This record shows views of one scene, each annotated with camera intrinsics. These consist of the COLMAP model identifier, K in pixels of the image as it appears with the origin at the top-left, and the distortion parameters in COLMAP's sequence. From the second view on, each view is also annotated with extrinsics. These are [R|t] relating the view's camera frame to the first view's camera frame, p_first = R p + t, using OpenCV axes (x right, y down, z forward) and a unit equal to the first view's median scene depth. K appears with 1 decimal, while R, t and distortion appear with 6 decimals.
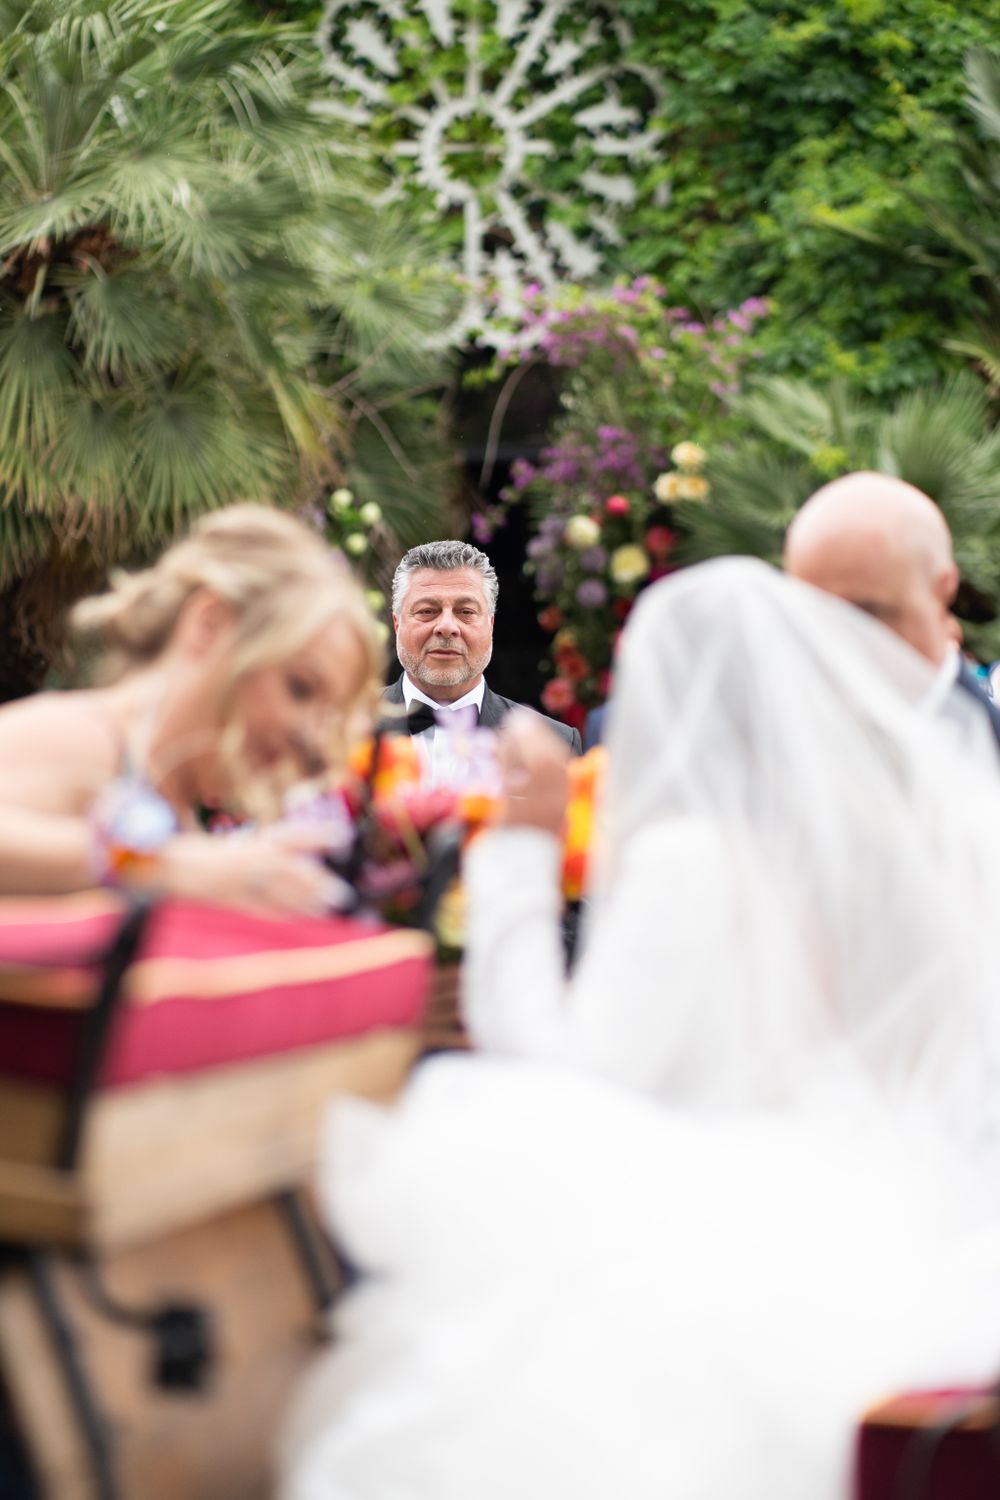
lens RADIAL K [[3748.5, 0, 496.3], [0, 3748.5, 748.1], [0, 0, 1]] dist [-0.092289, 0.000000]
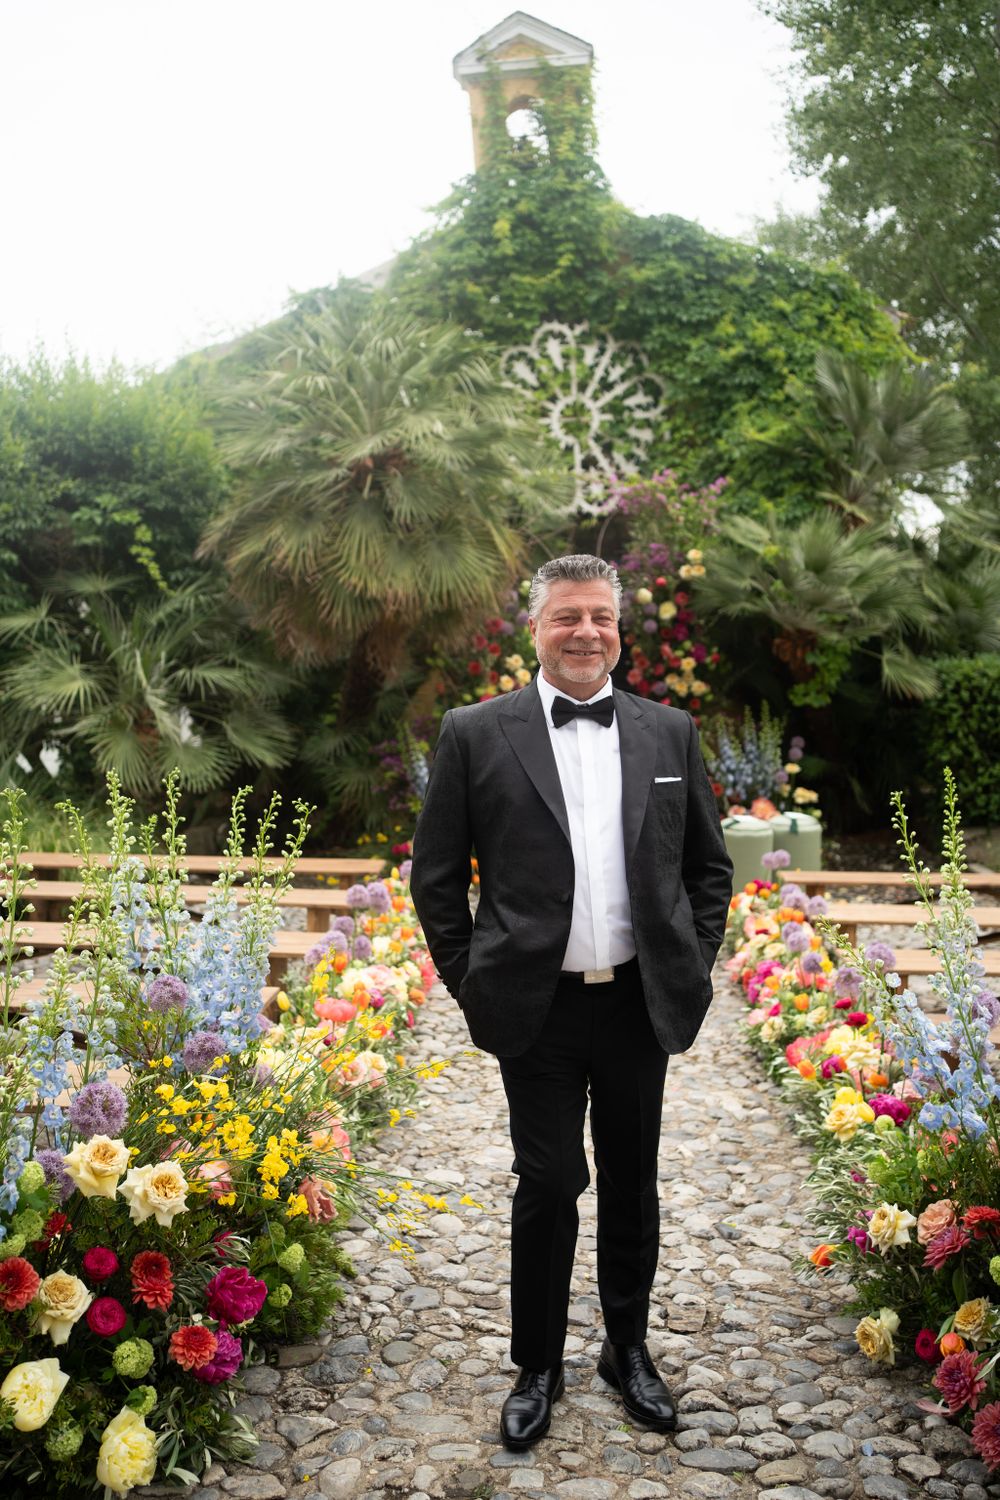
lens RADIAL K [[1499.7, 0, 507.1], [0, 1499.7, 743.9], [0, 0, 1]] dist [-0.009730, 0.000000]
pose [[0.997732, -0.046732, -0.048441, -0.013443], [0.048199, 0.998400, 0.029565, -0.004739], [0.046982, -0.031833, 0.998388, 0.159907]]
